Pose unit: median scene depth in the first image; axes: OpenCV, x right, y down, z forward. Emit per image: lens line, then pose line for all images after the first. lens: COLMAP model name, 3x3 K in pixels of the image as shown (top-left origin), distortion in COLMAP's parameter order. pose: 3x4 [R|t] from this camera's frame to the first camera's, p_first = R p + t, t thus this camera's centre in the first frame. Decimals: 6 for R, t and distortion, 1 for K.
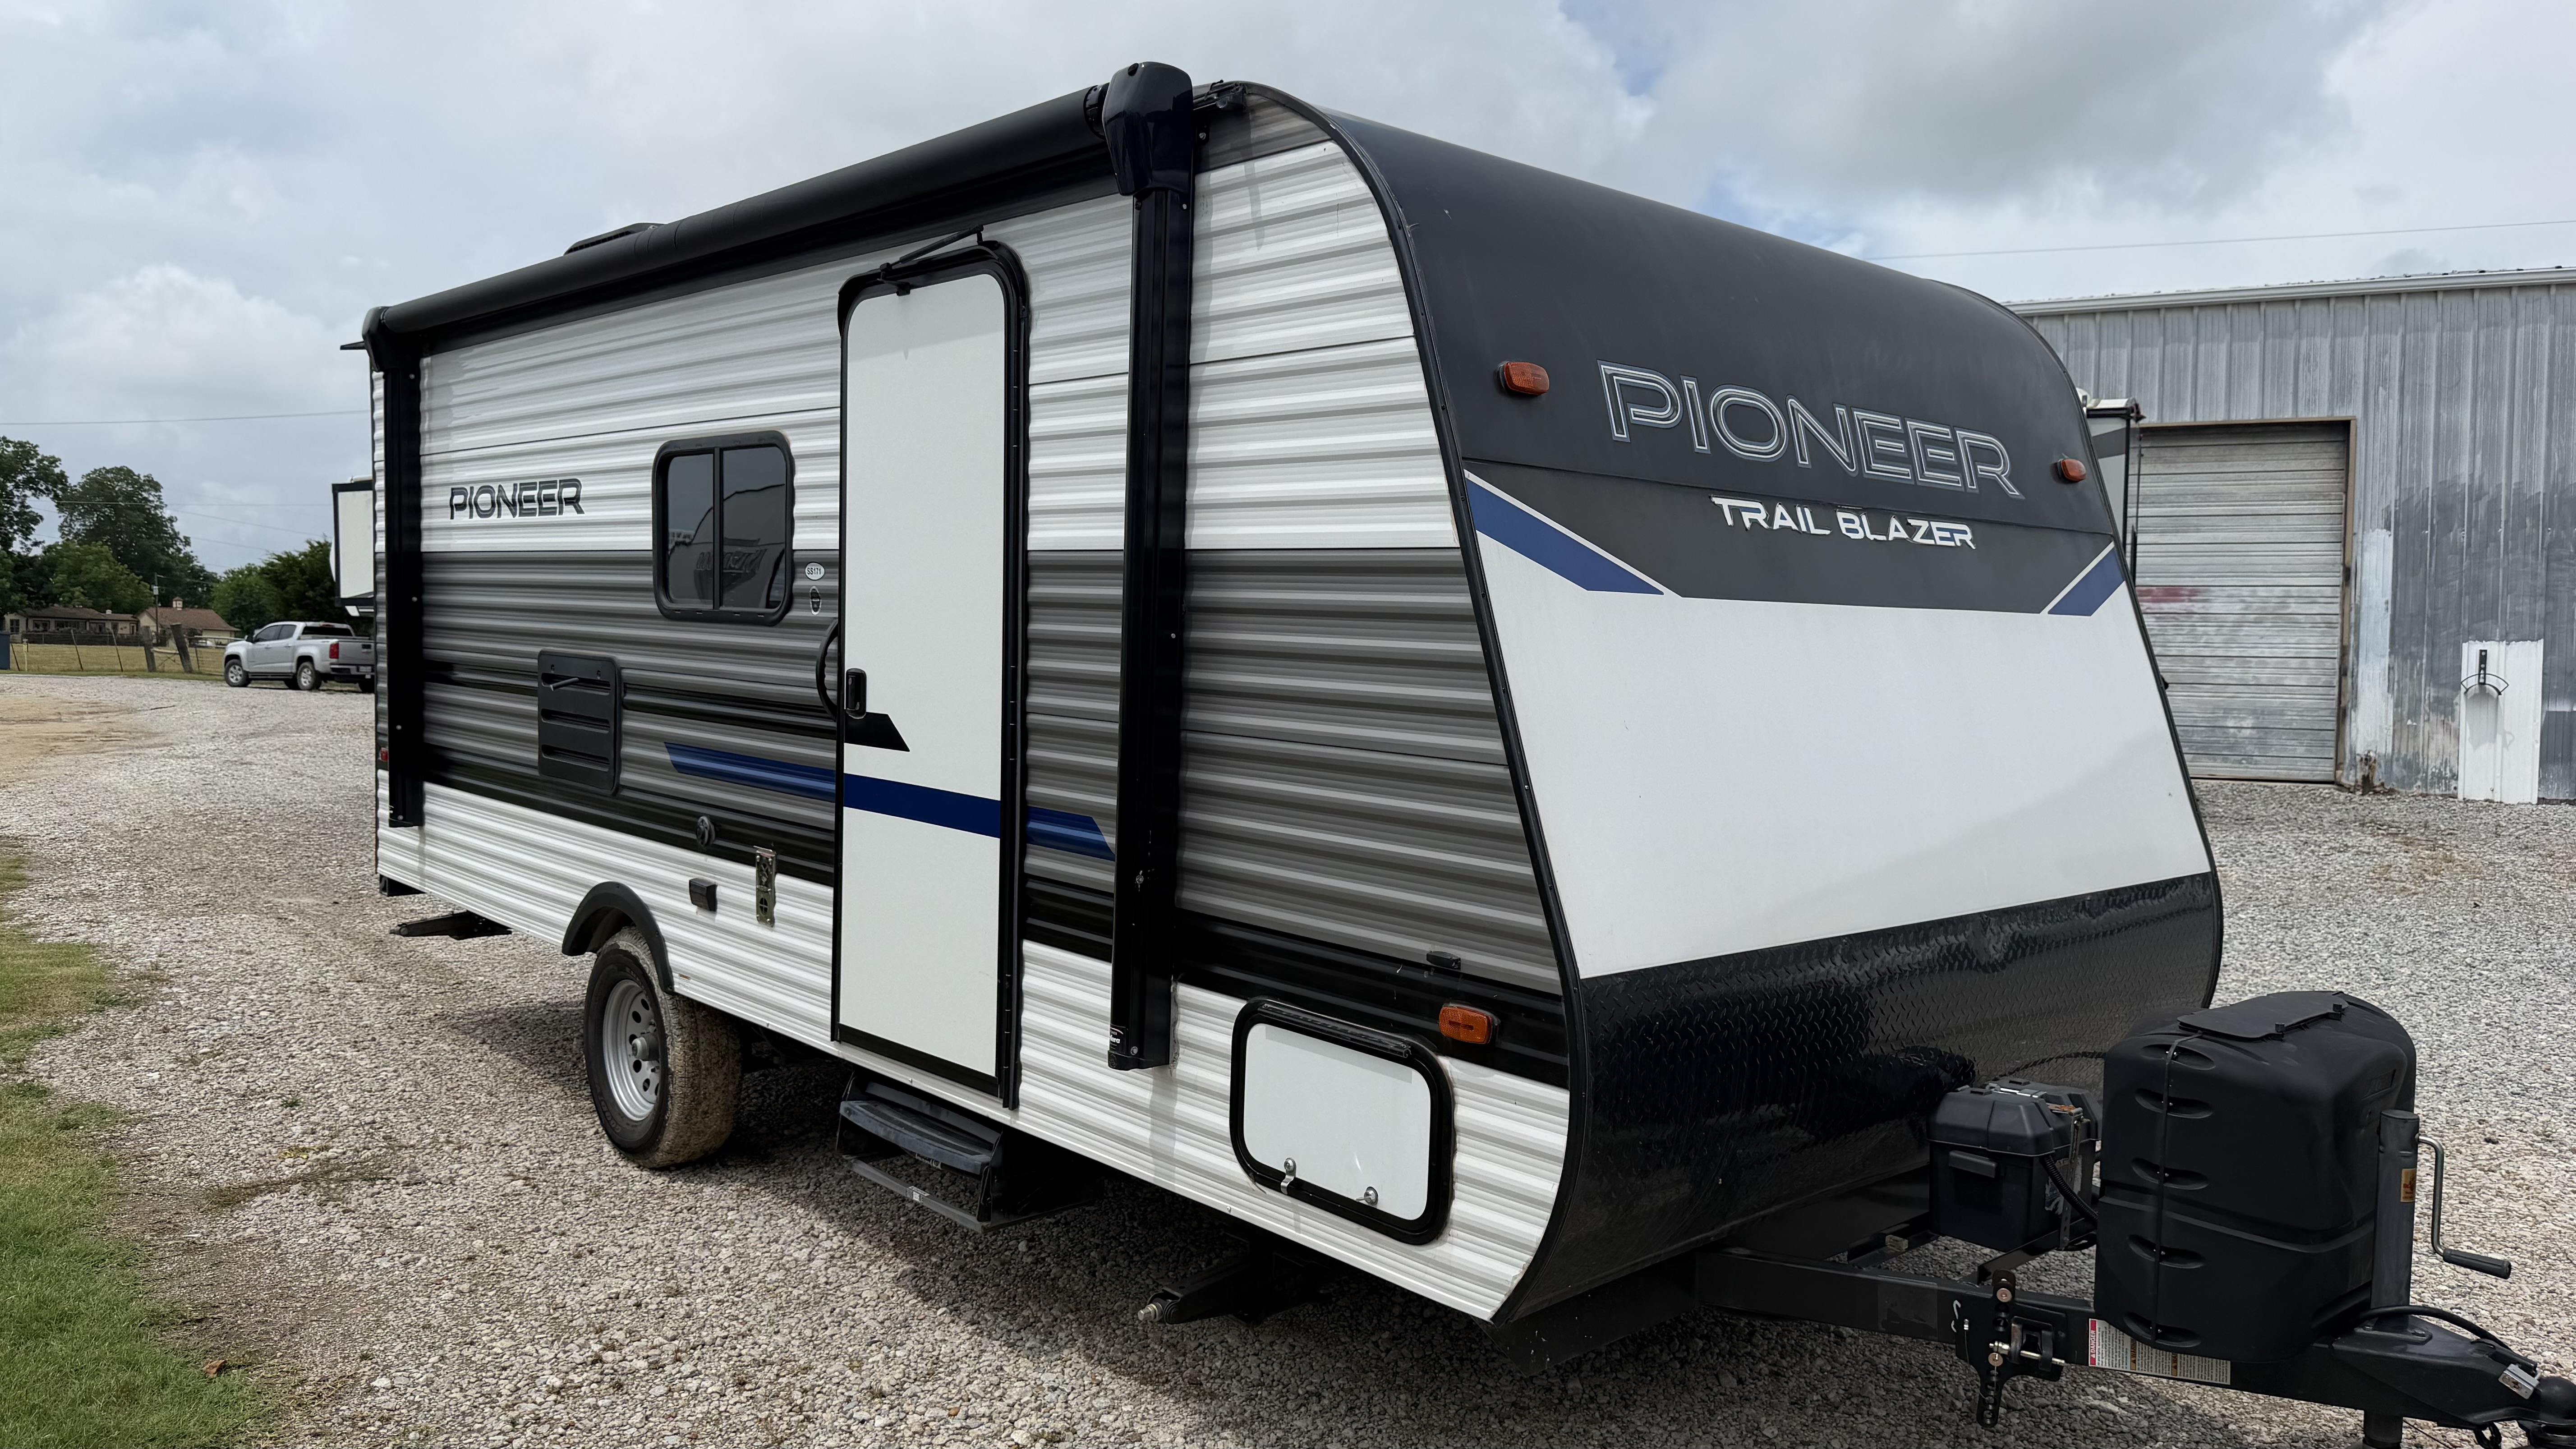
lens RADIAL K [[1797.3, 0, 1291.5], [0, 1797.3, 715.2], [0, 0, 1]] dist [0.078674, -0.002066]
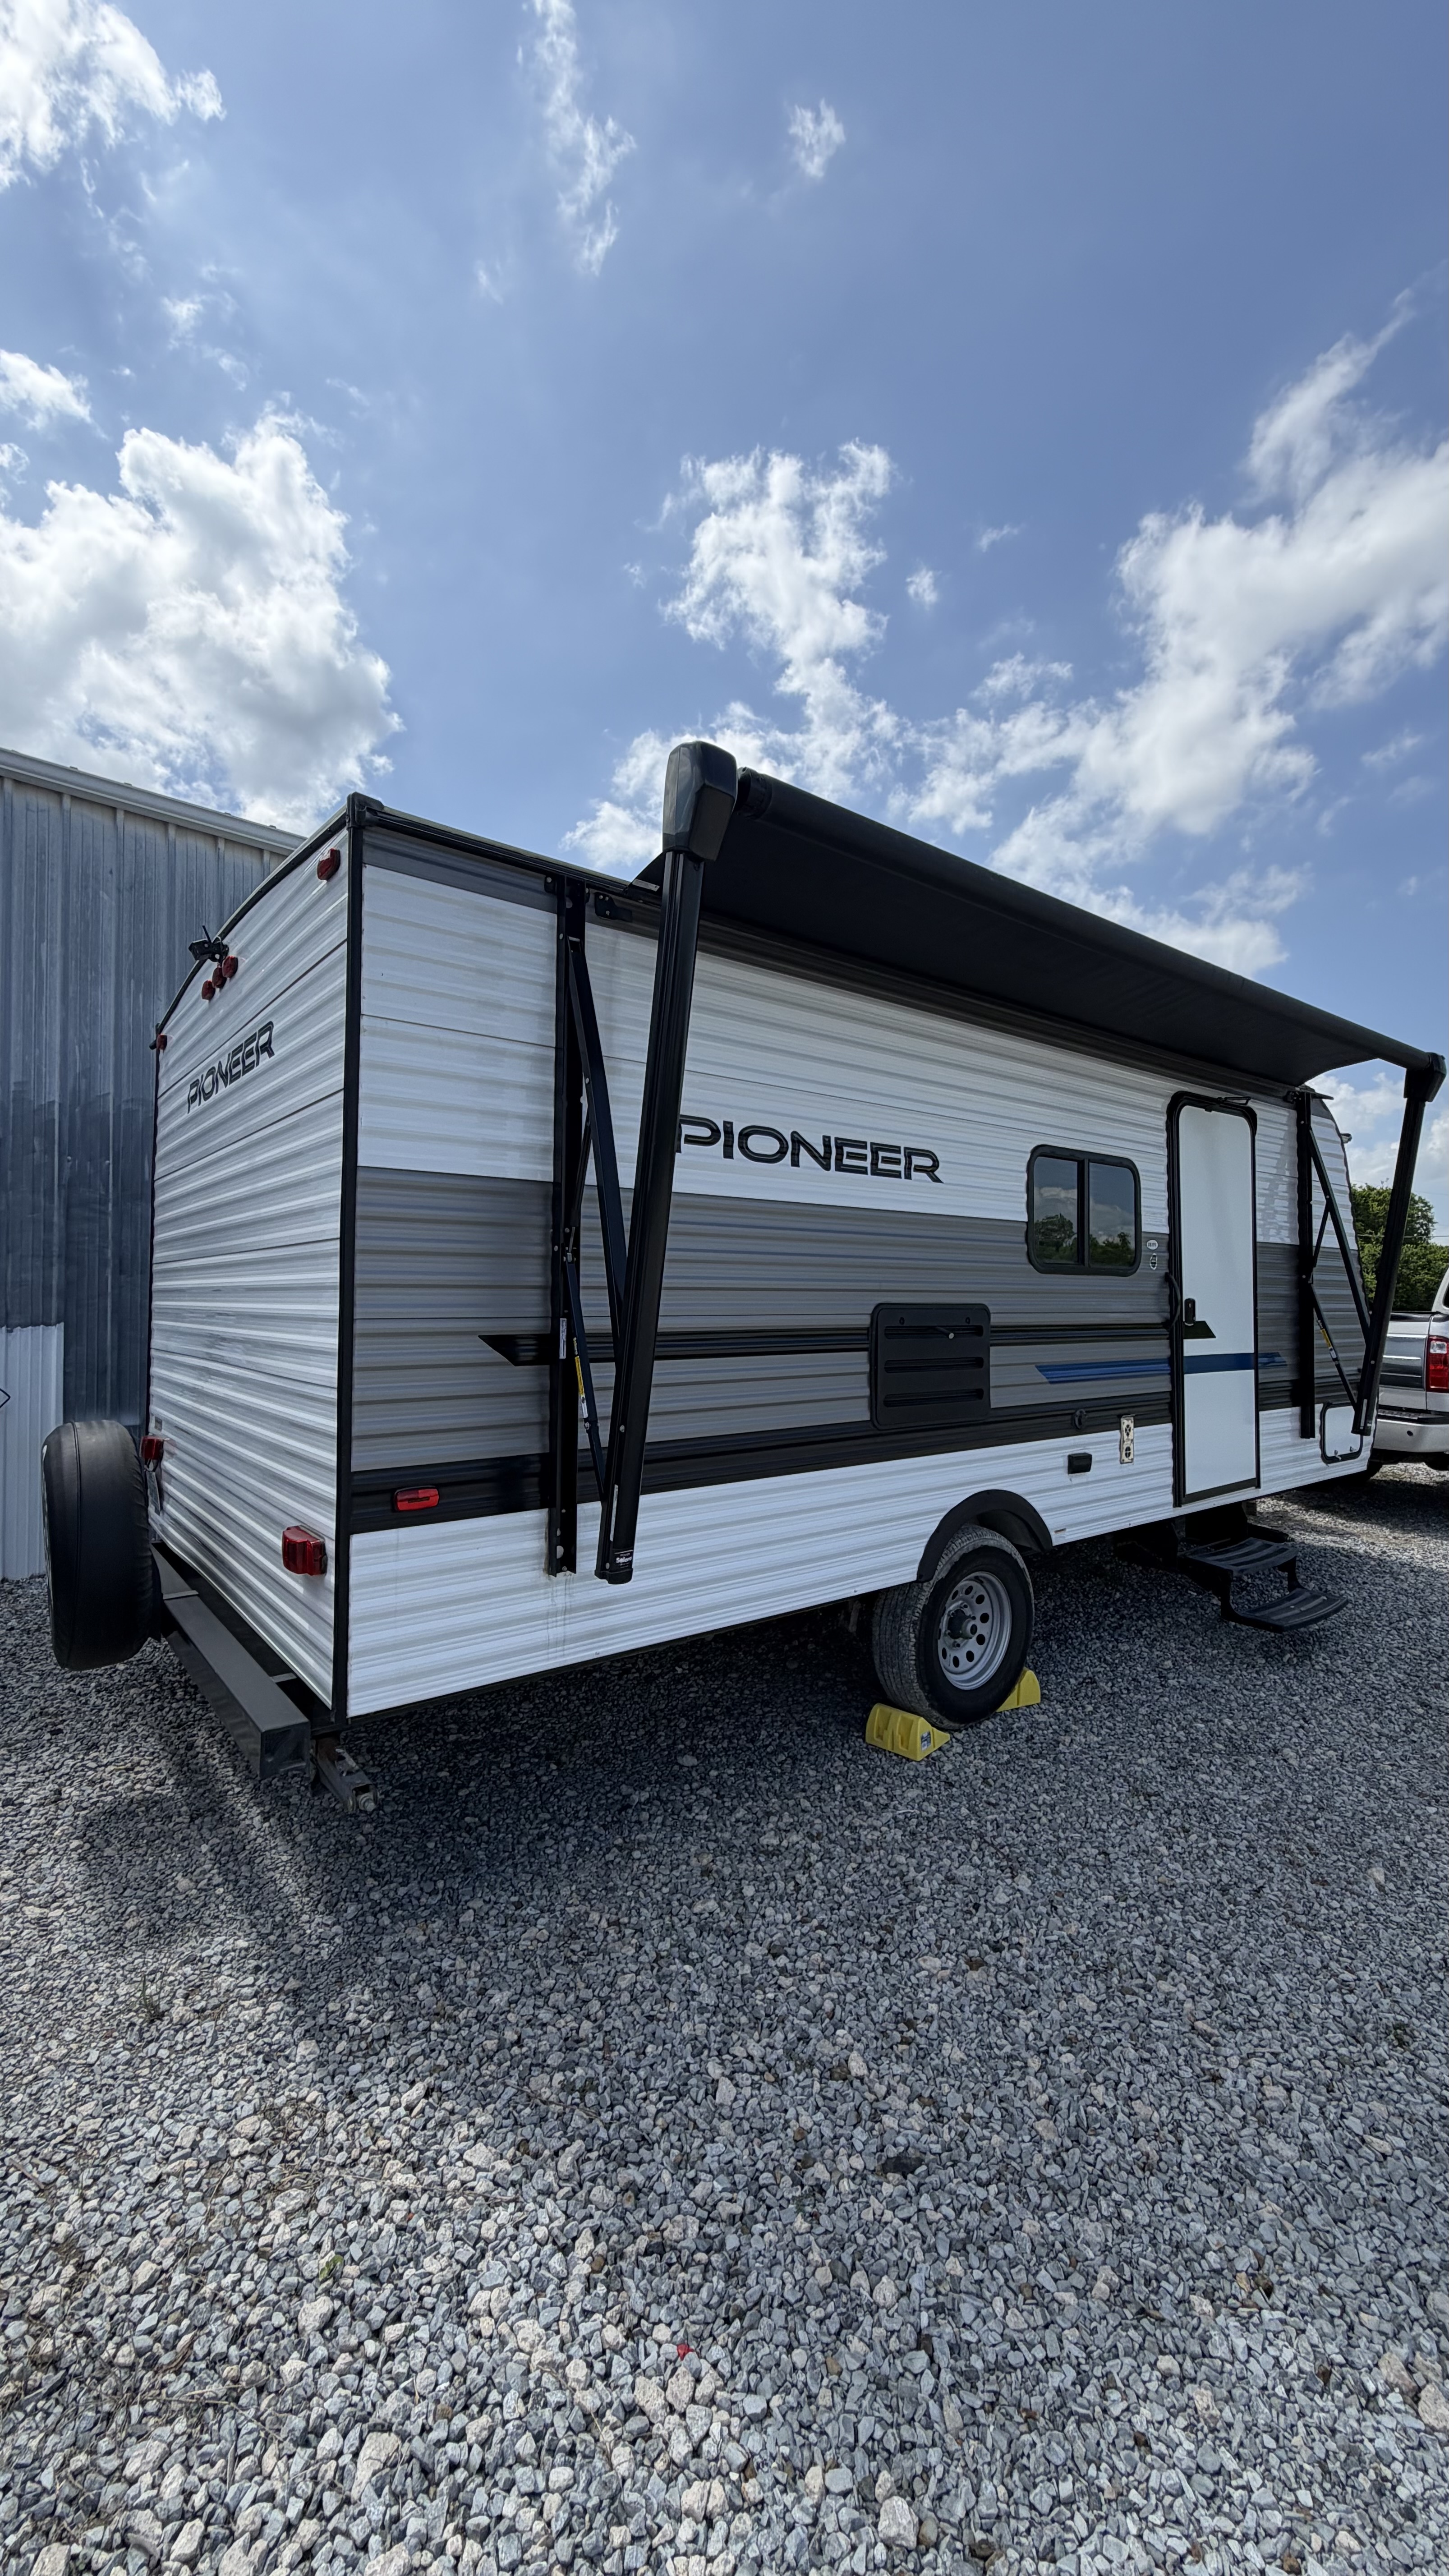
lens RADIAL K [[1025.7, 0, 723.2], [0, 1025.7, 1279.0], [0, 0, 1]] dist [-0.000751, 0.000627]
pose [[0.083048, 0.000437, 0.996545, -1.285190], [0.064176, 0.997922, -0.005785, -0.068002], [-0.994477, 0.064434, 0.082847, 1.334966]]
